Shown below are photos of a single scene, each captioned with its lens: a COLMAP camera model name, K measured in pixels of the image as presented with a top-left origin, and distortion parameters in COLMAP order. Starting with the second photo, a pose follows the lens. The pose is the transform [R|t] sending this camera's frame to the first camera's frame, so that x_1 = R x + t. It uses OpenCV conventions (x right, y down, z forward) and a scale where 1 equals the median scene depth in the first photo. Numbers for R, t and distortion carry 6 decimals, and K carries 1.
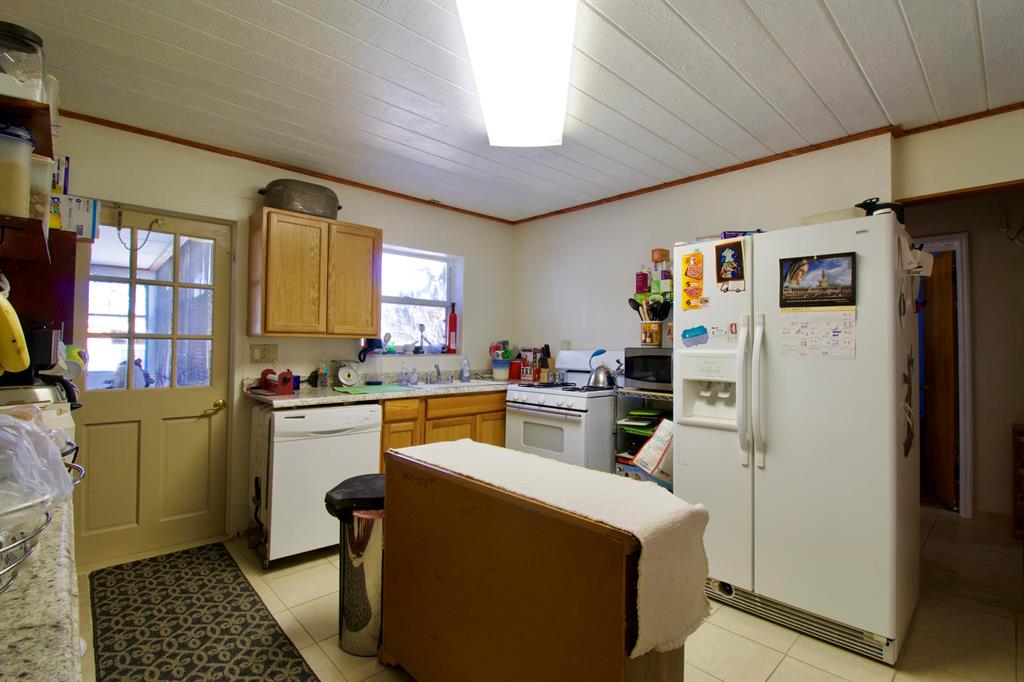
lens RADIAL K [[473.1, 0, 515.5], [0, 473.1, 334.9], [0, 0, 1]] dist [0.002593, -0.014817]
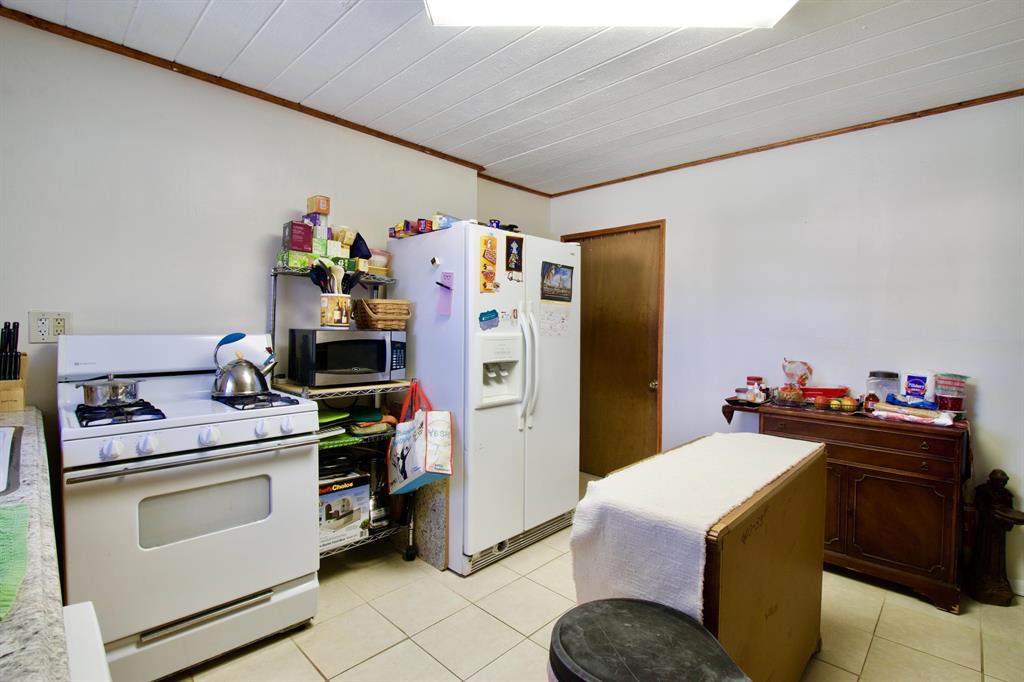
lens RADIAL K [[473.1, 0, 515.5], [0, 473.1, 334.9], [0, 0, 1]] dist [0.002593, -0.014817]
pose [[-0.041090, -0.028092, 0.998760, -0.538614], [-0.037063, 0.998960, 0.026573, 0.005574], [-0.998468, -0.035925, -0.042088, 0.839314]]
